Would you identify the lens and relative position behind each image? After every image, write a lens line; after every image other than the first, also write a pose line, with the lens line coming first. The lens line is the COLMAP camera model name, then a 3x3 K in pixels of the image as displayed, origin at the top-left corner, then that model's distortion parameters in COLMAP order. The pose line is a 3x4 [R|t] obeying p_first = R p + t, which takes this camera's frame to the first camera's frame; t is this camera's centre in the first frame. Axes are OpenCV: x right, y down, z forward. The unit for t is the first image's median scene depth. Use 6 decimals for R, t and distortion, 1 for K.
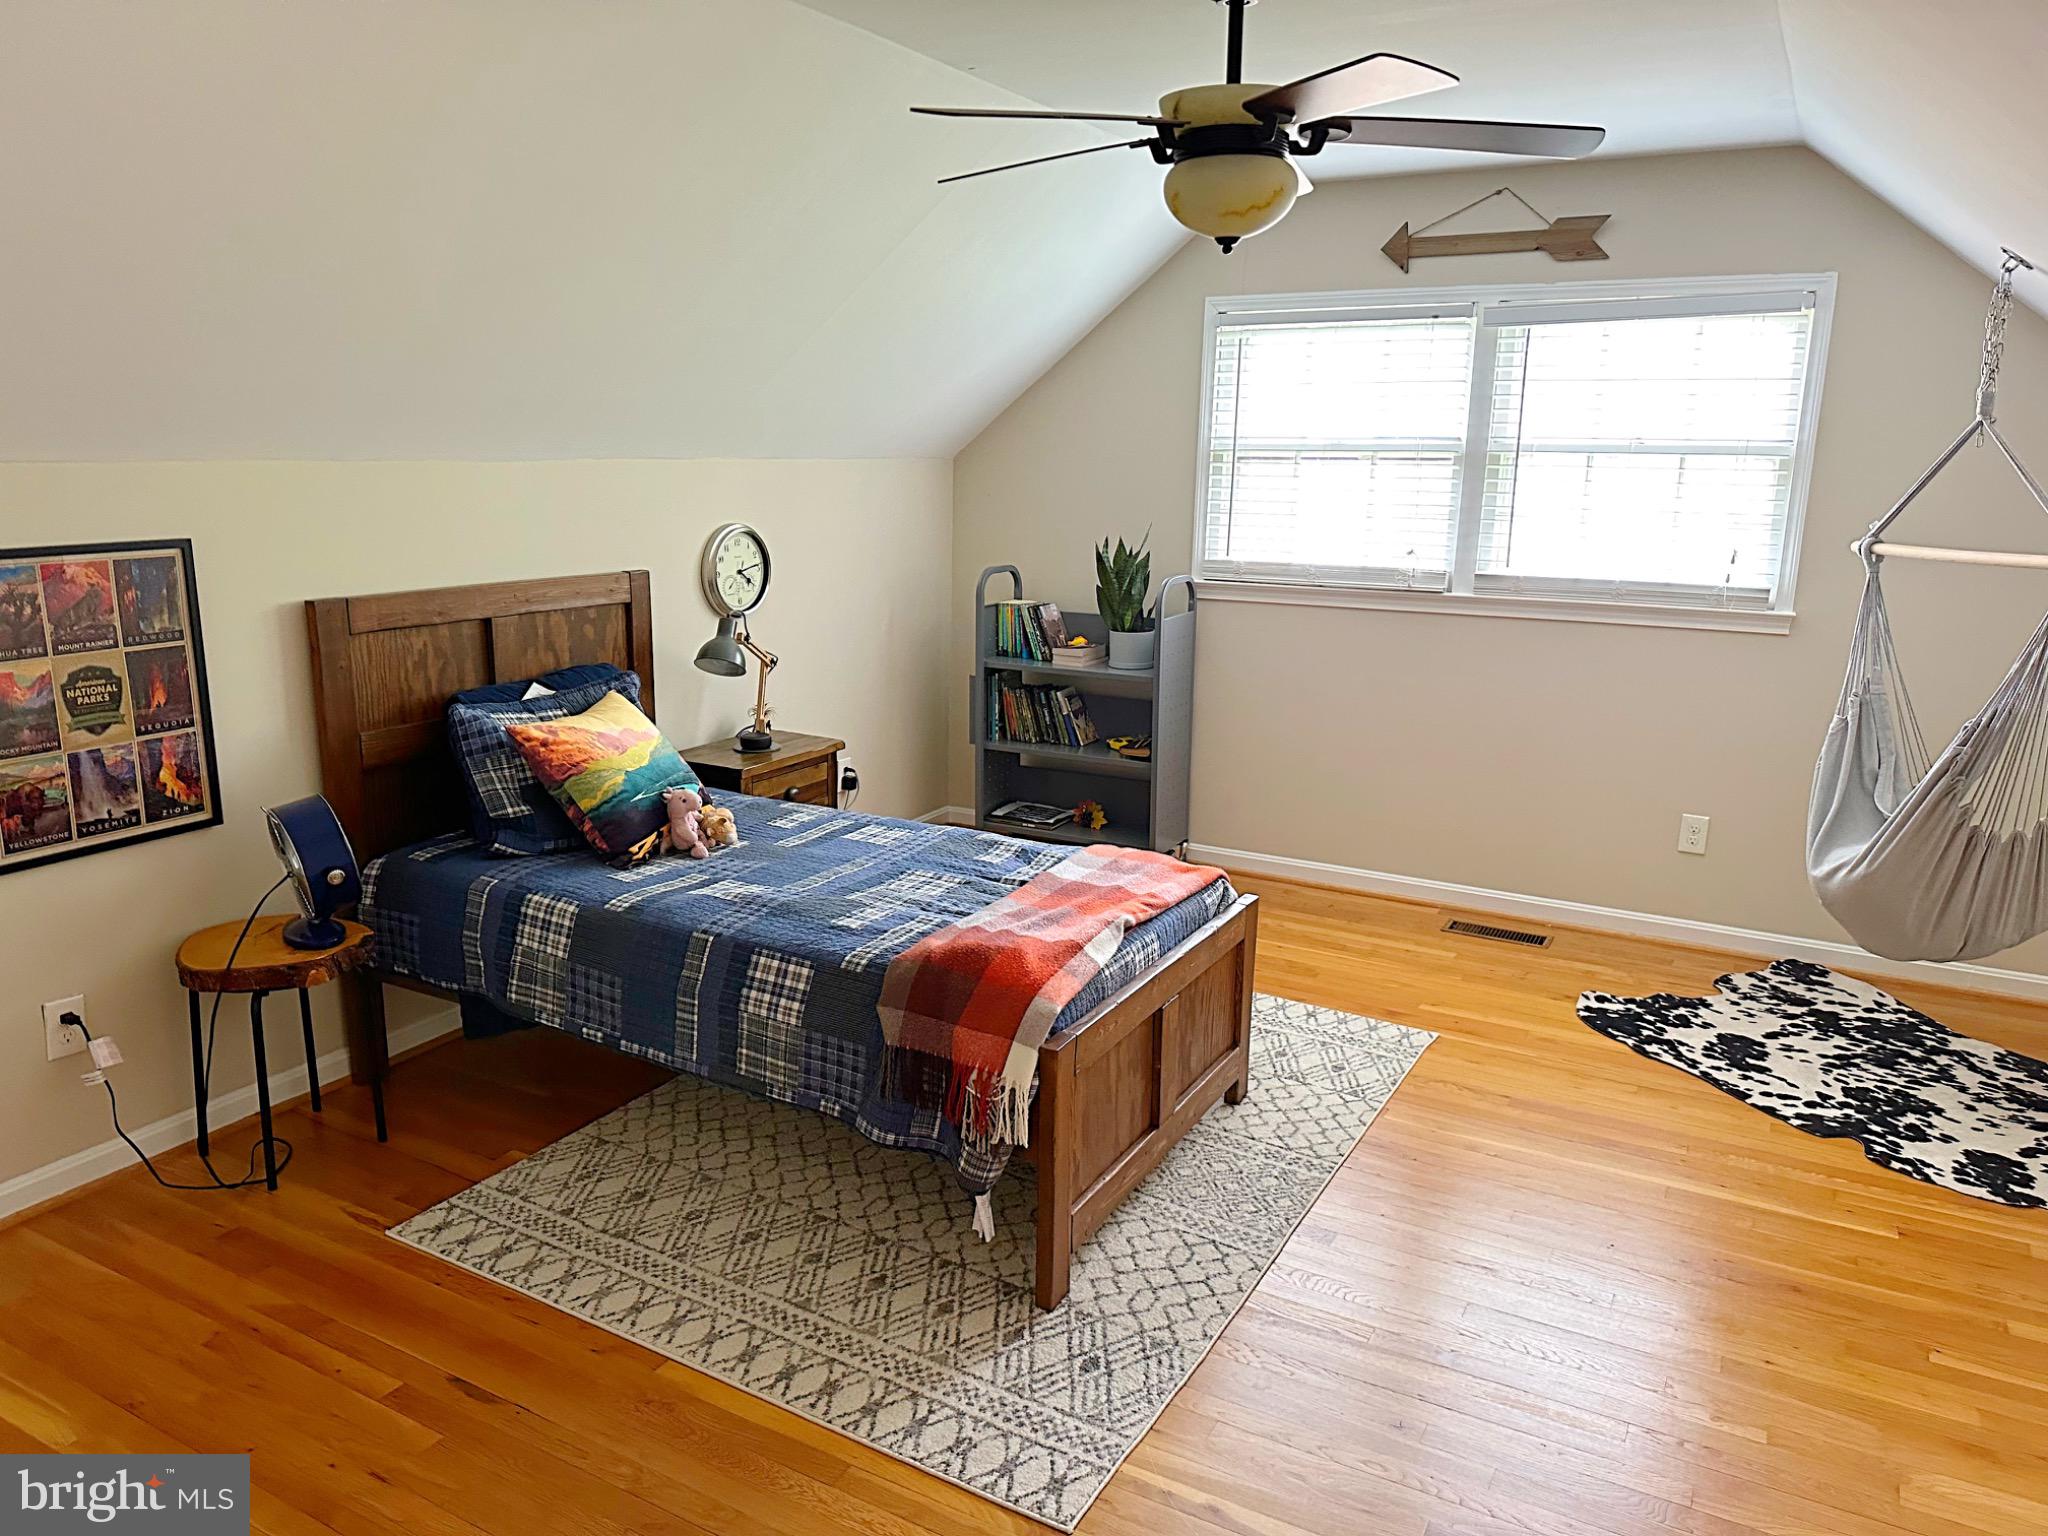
lens RADIAL K [[1433.6, 0, 1021.2], [0, 1433.6, 770.9], [0, 0, 1]] dist [0.008066, -0.008732]
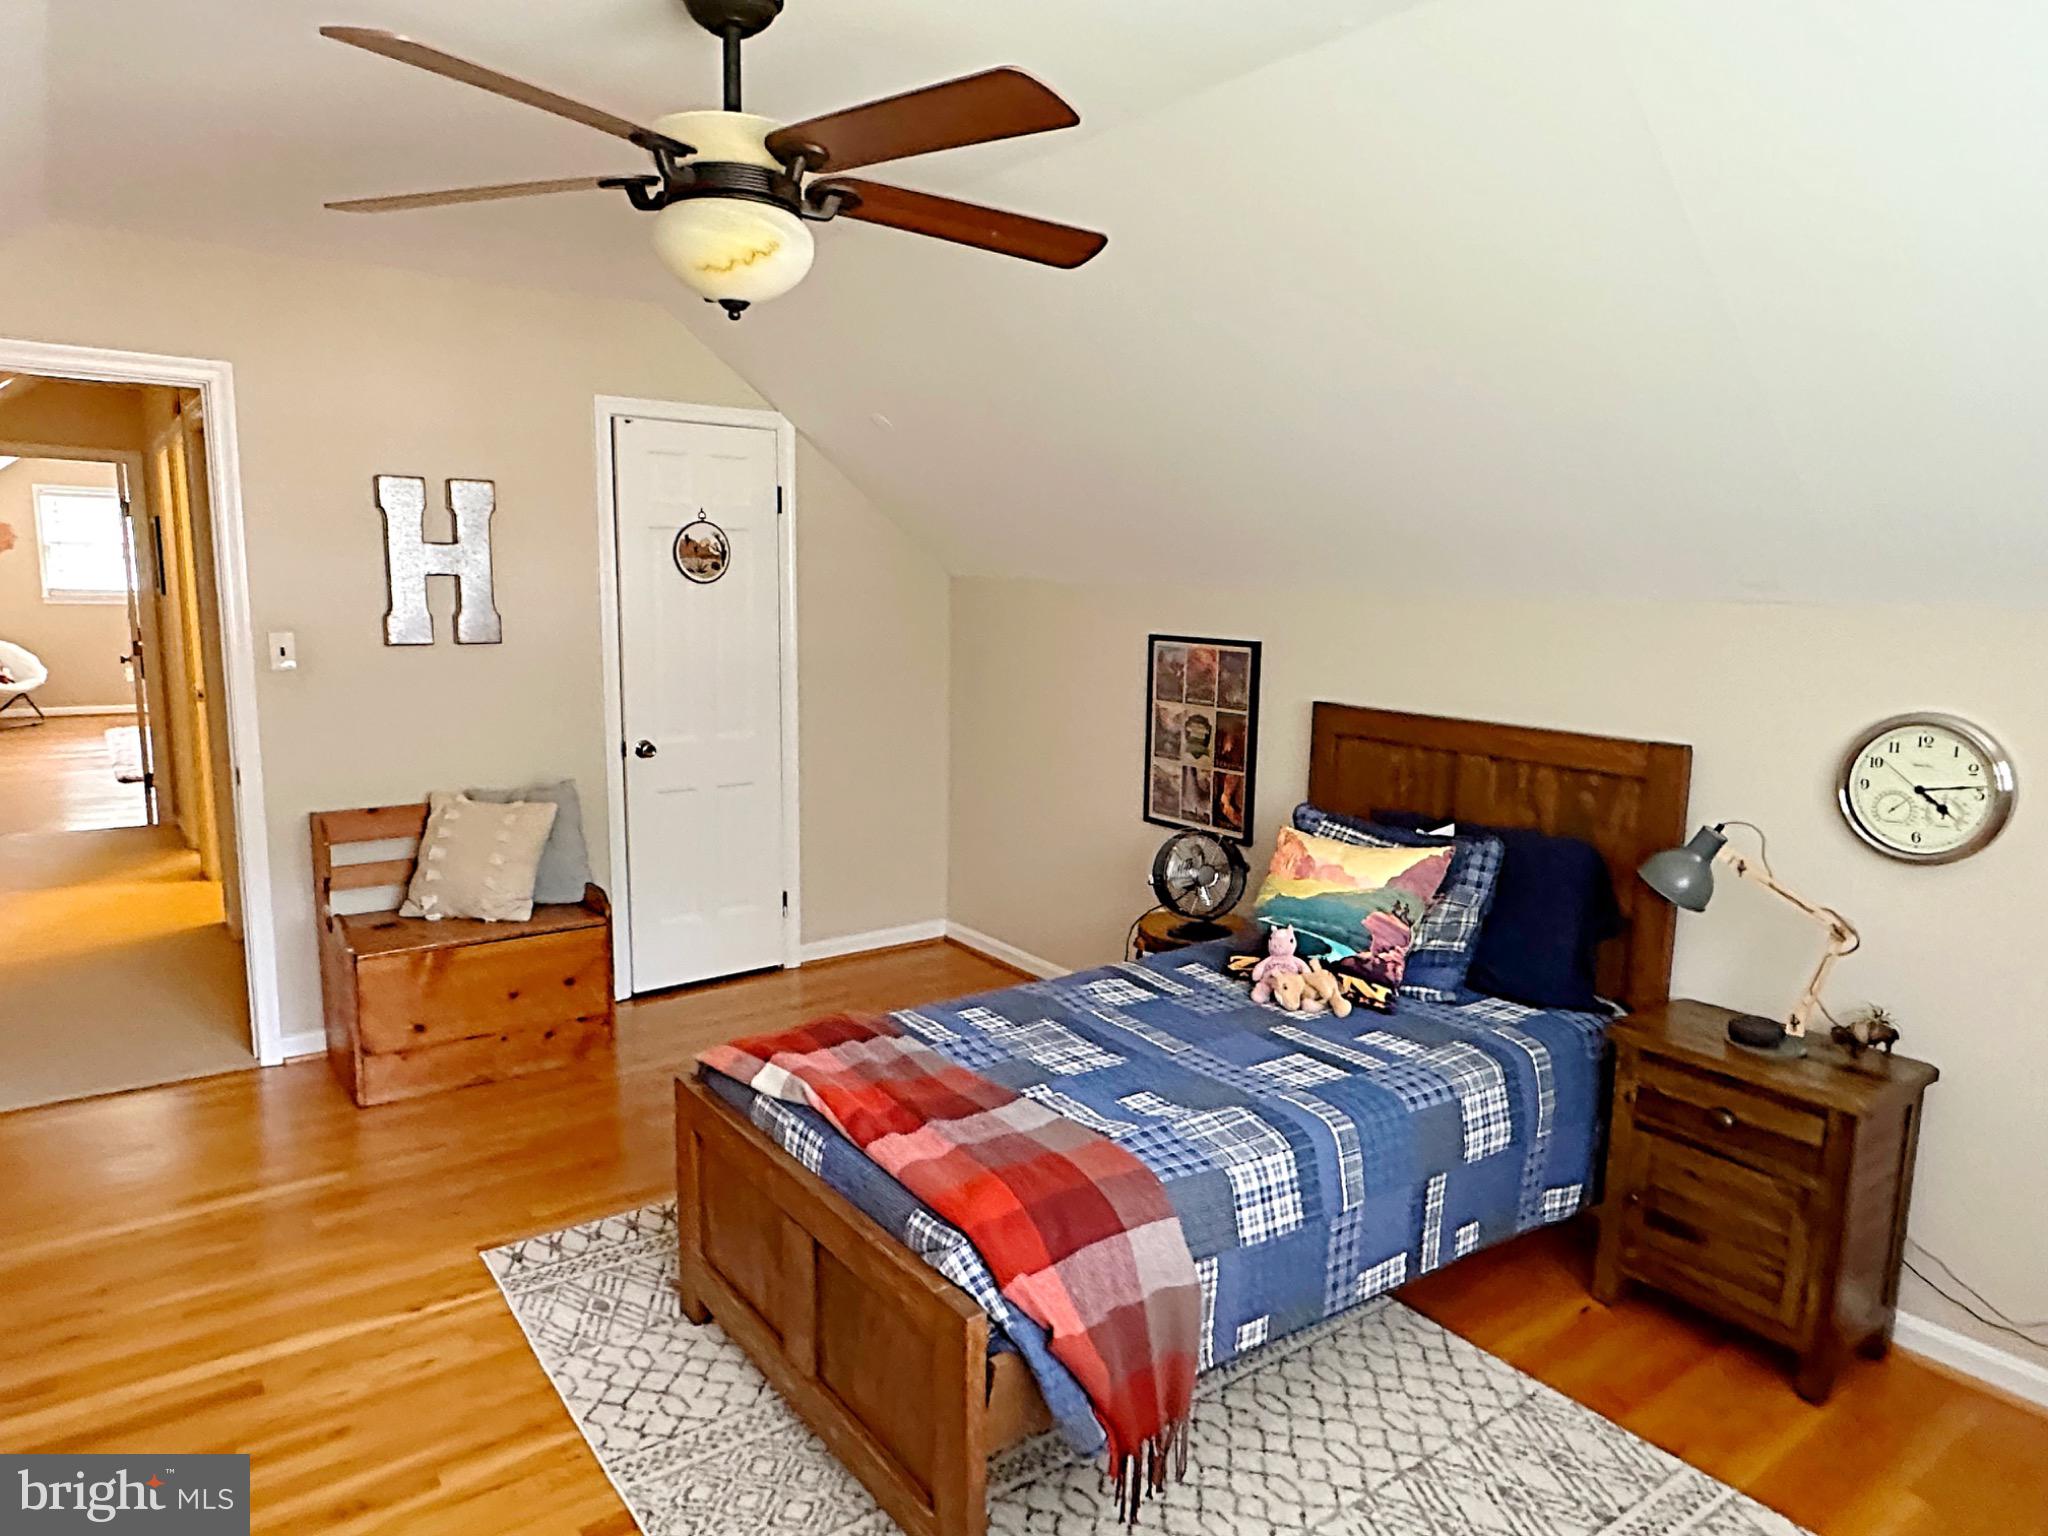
lens RADIAL K [[1308.2, 0, 1021.2], [0, 1308.2, 773.8], [0, 0, 1]] dist [-0.003274, -0.000041]
pose [[-0.416950, 0.115651, -0.901542, 0.709689], [-0.228899, 0.946544, 0.227287, -0.284852], [0.879635, 0.301130, -0.368189, 1.342137]]
